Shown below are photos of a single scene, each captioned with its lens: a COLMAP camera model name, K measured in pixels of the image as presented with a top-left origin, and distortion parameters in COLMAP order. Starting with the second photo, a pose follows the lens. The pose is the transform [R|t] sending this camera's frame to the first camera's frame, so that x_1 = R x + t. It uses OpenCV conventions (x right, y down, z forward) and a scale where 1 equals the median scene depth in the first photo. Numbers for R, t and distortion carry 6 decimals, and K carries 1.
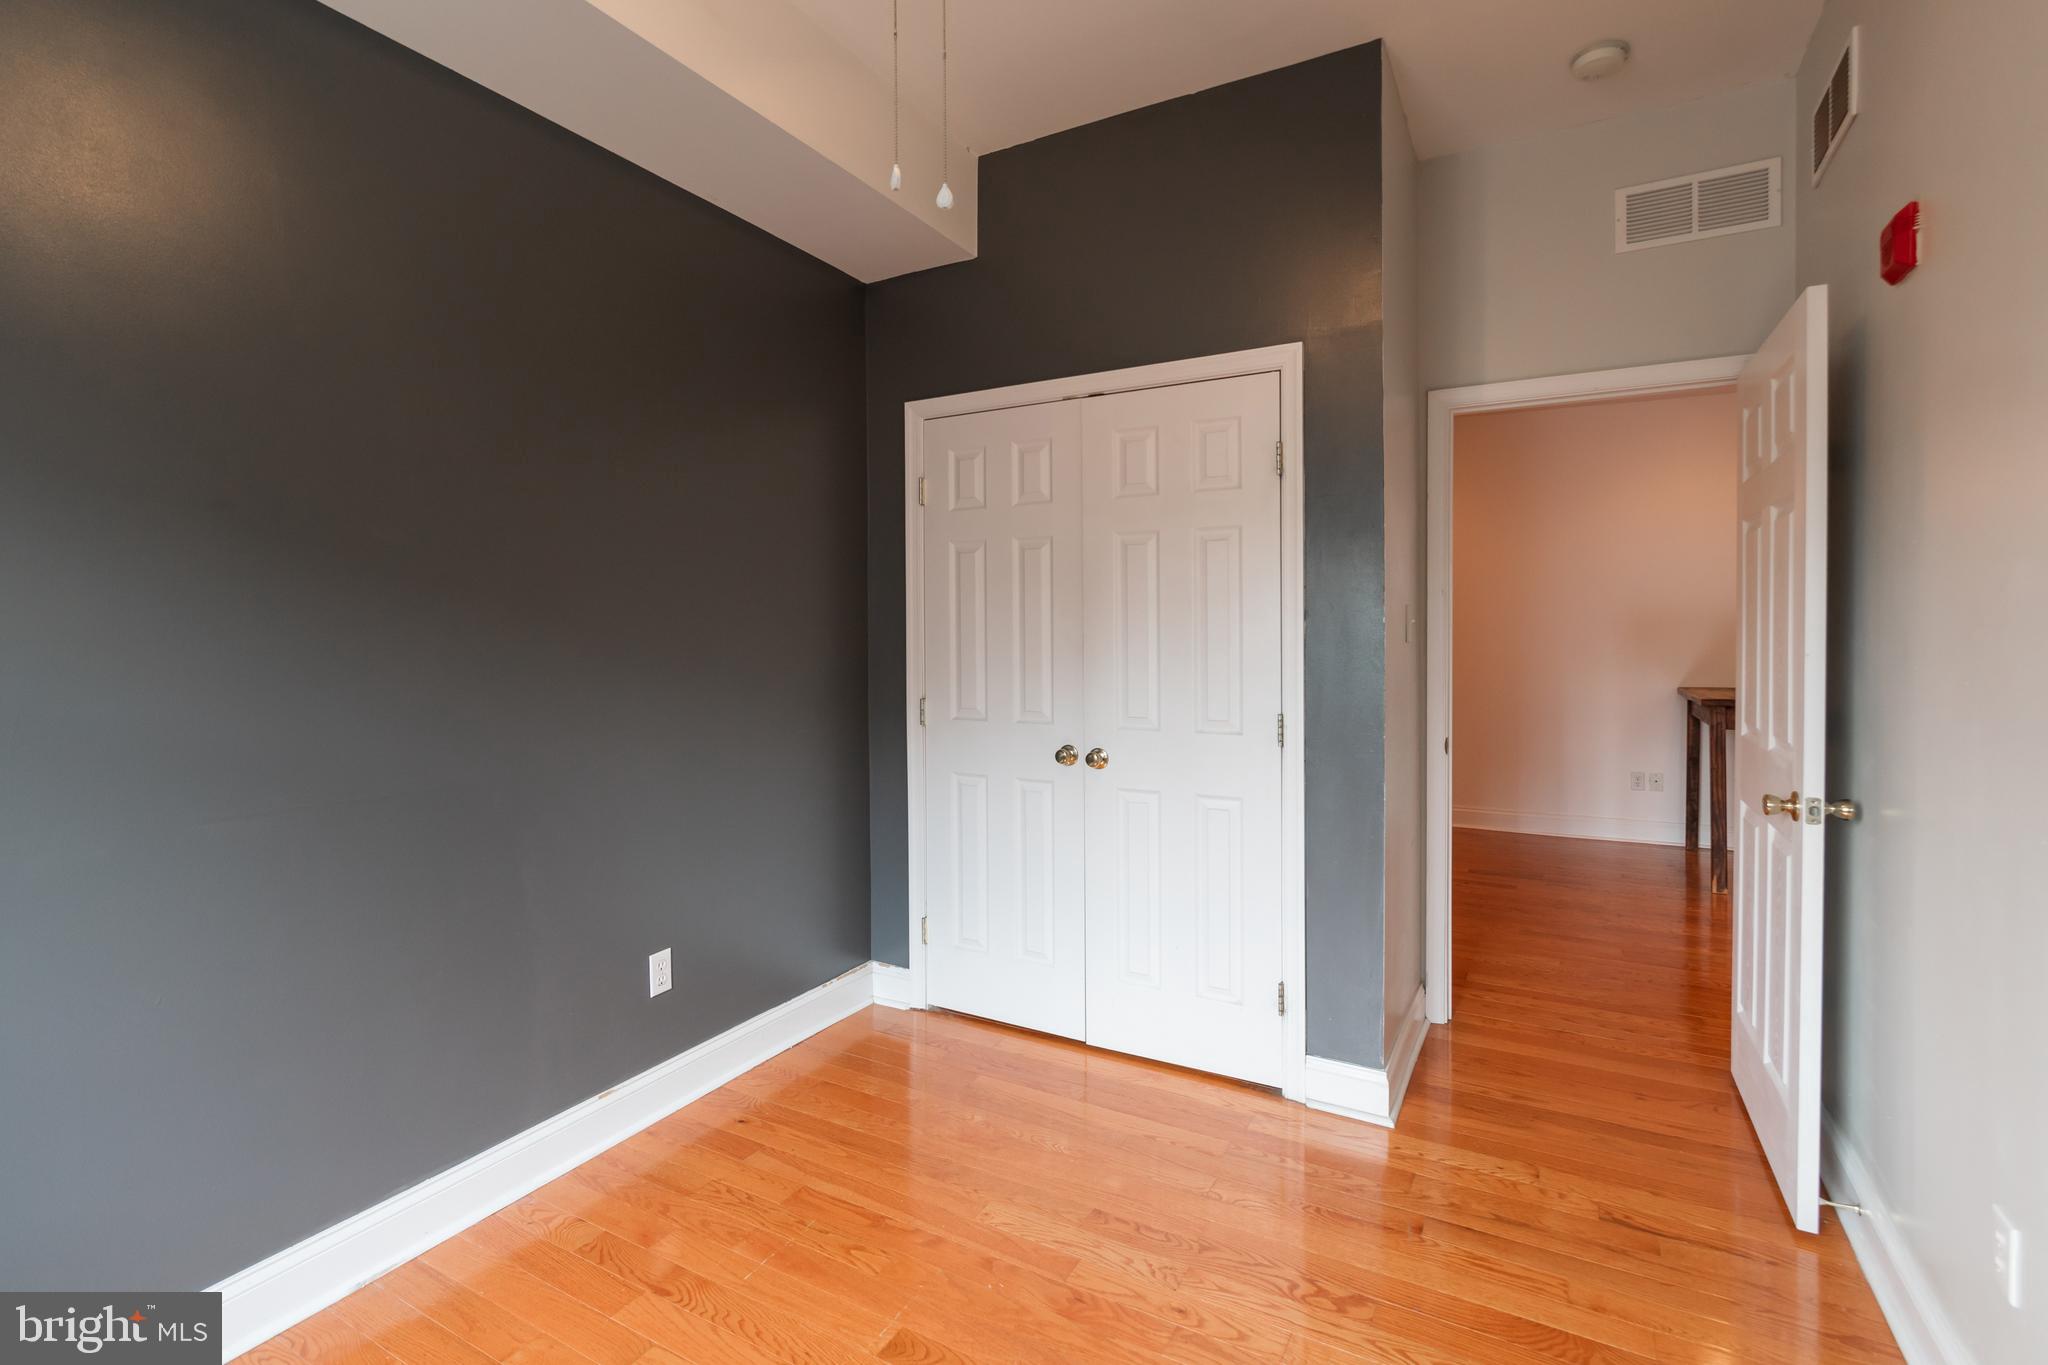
lens RADIAL K [[930.2, 0, 1033.8], [0, 930.2, 642.8], [0, 0, 1]] dist [0.000852, 0.000796]
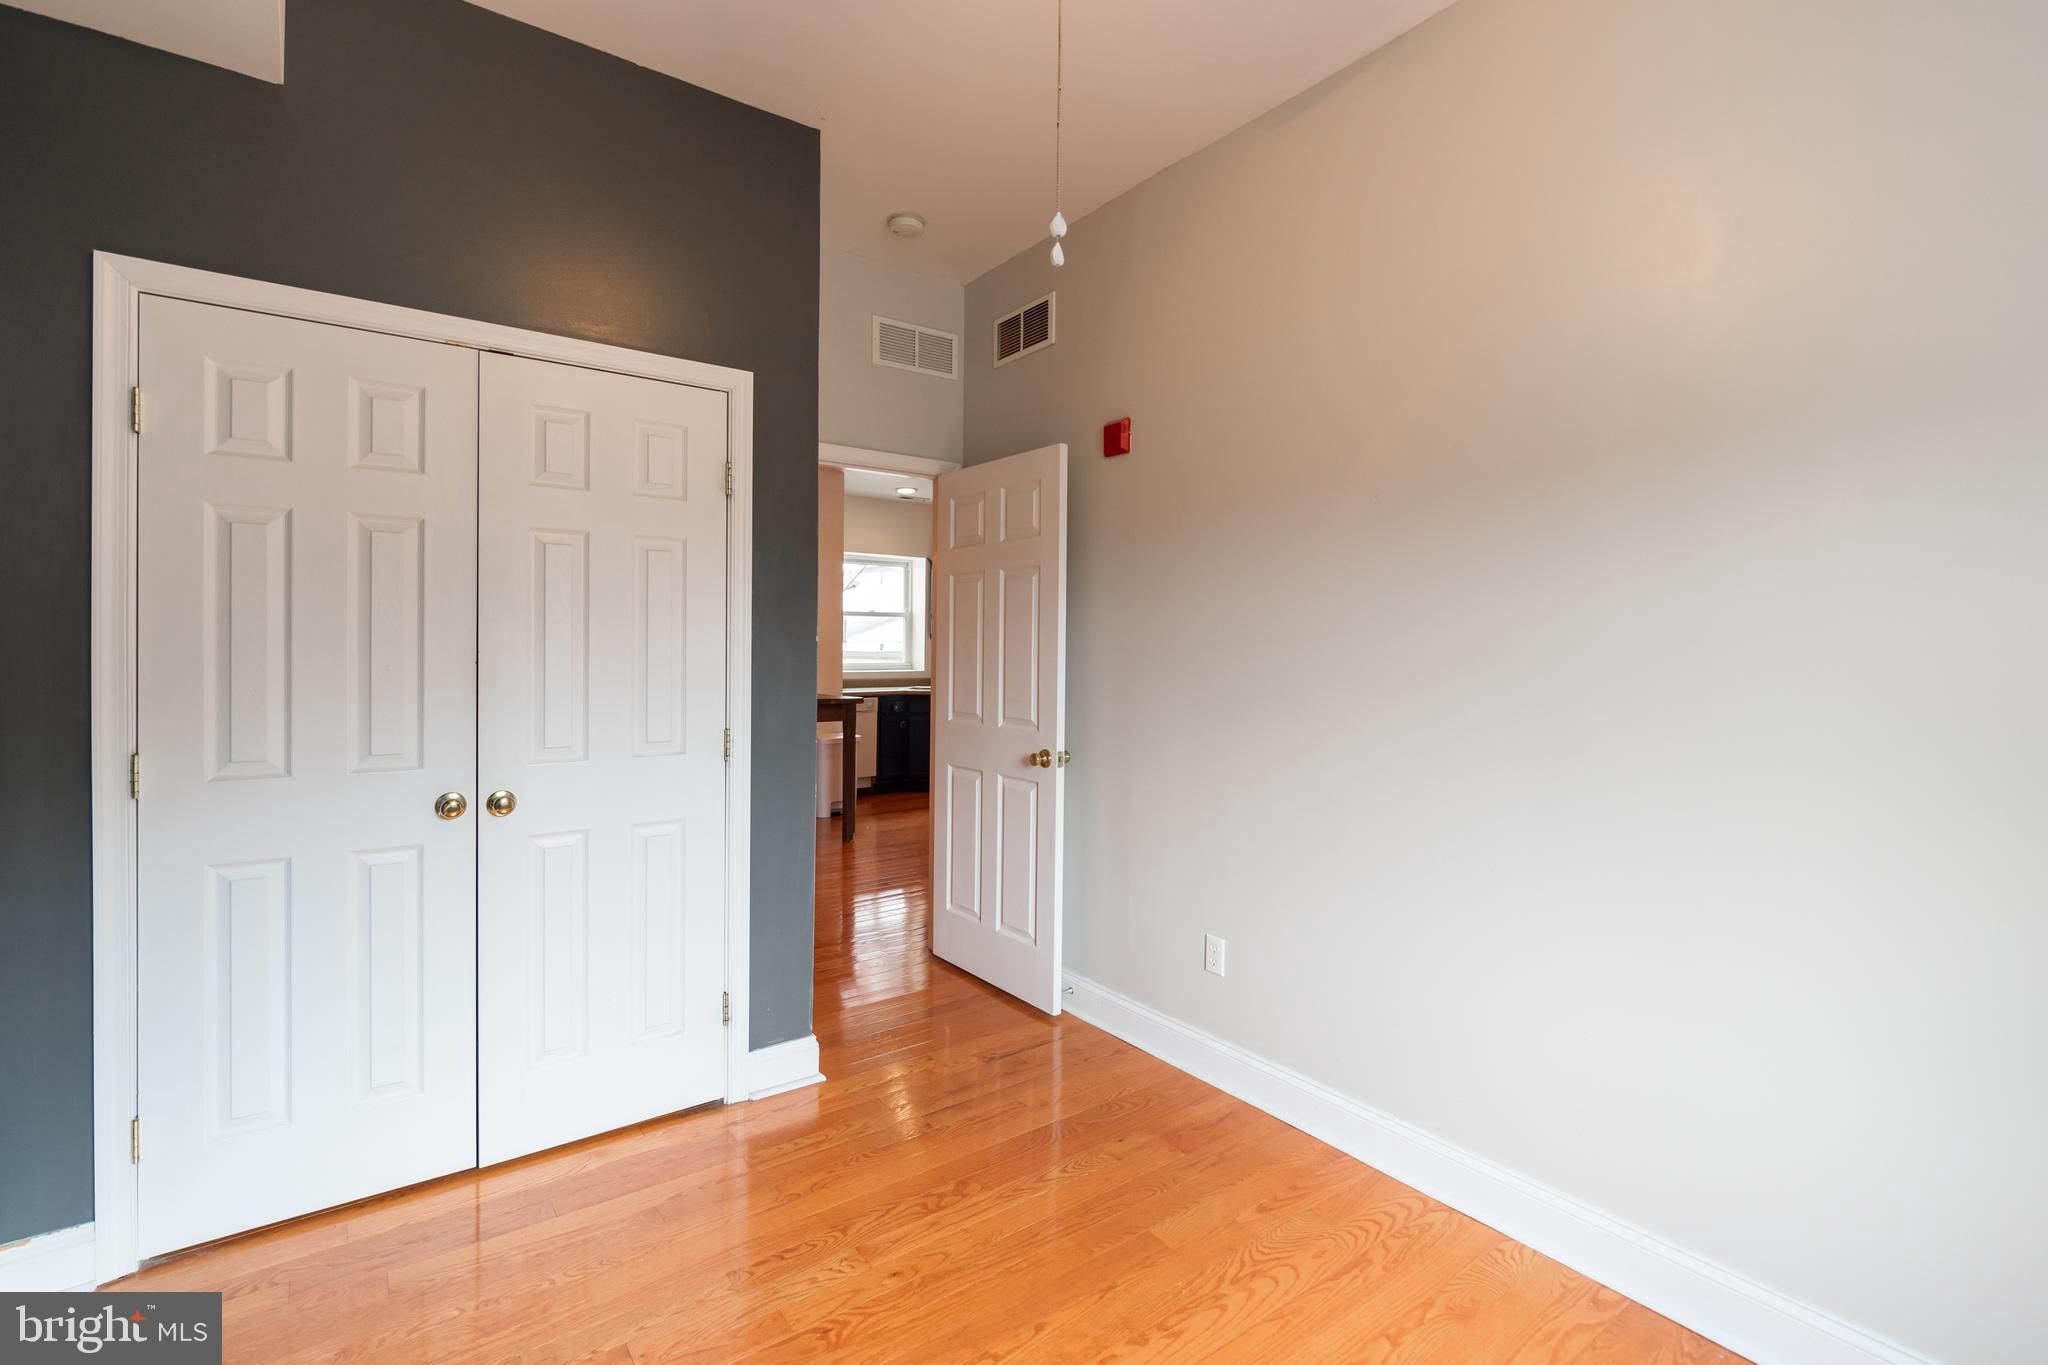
lens RADIAL K [[923.6, 0, 1029.4], [0, 923.6, 655.8], [0, 0, 1]] dist [-0.002310, -0.000099]
pose [[0.416906, -0.000629, 0.908950, -0.519211], [0.003731, 0.999993, -0.001019, -0.001133], [-0.908942, 0.003816, 0.416905, 0.279288]]
